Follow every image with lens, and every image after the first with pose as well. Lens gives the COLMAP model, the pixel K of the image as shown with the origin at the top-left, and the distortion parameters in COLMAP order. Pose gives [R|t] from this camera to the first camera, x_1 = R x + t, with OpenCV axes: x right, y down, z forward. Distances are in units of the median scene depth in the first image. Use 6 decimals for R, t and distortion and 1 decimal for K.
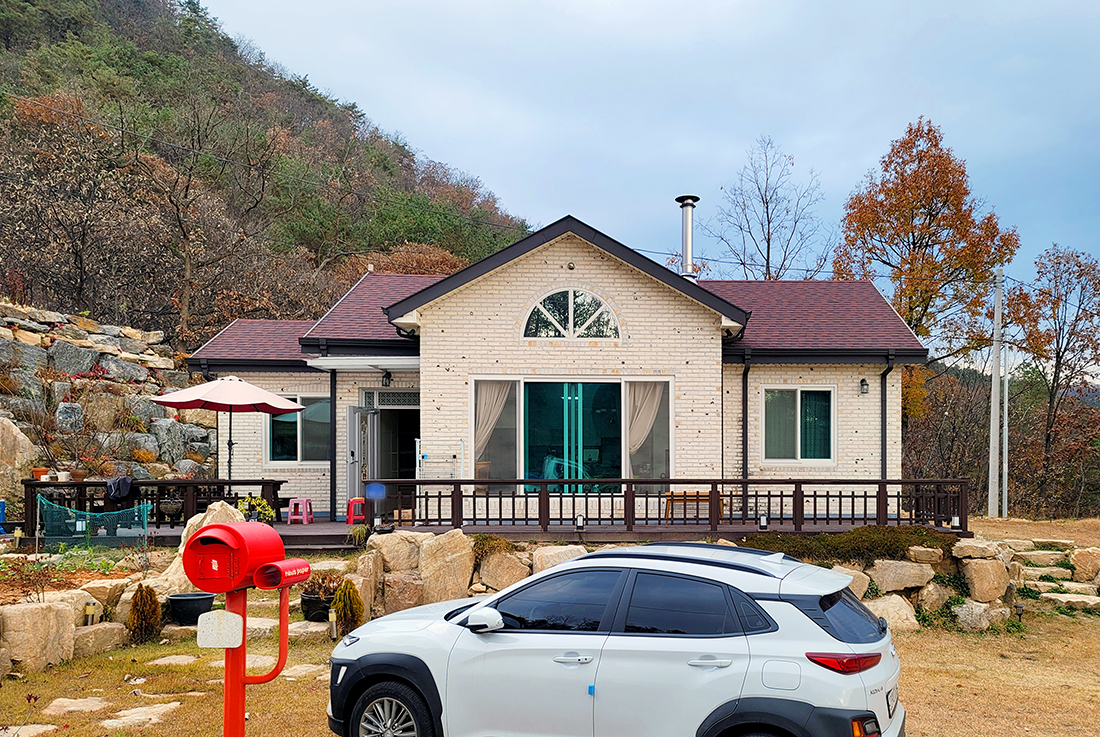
lens RADIAL K [[798.5, 0, 549.9], [0, 798.5, 418.8], [0, 0, 1]] dist [0.013920, 0.006243]
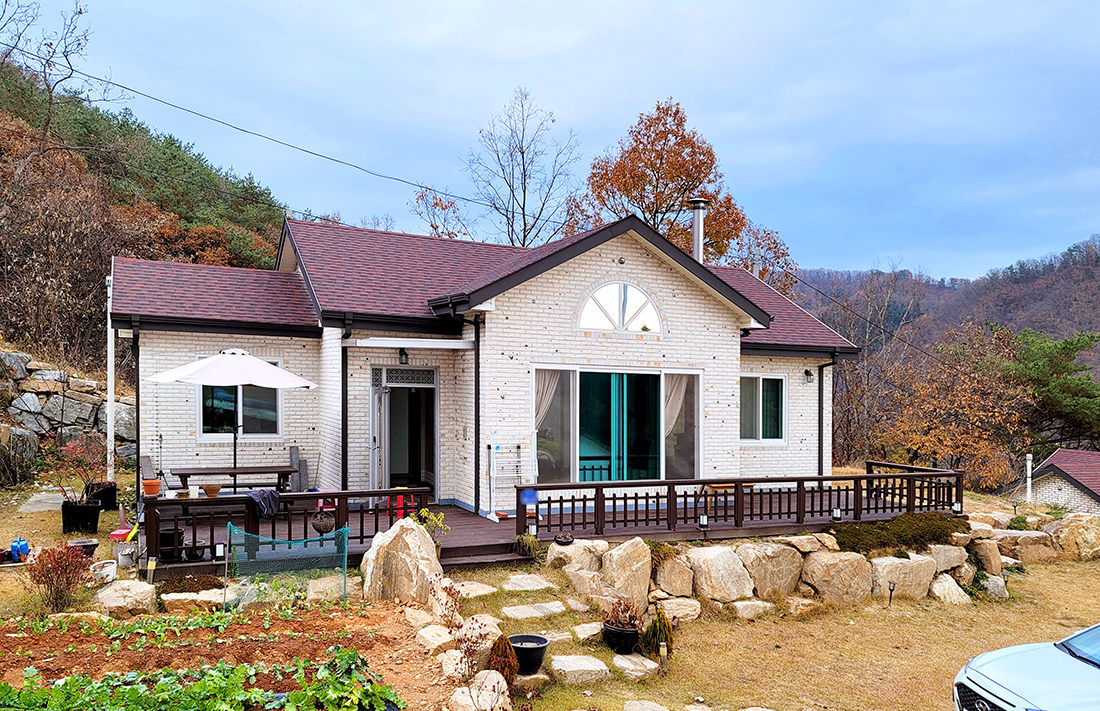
lens RADIAL K [[801.4, 0, 550.0], [0, 801.4, 355.5], [0, 0, 1]] dist [0.009001, -0.003529]
pose [[0.933574, 0.036333, 0.356538, -0.429832], [-0.039122, 0.999234, 0.000614, -0.065911], [-0.356243, -0.014521, 0.934281, 0.061832]]
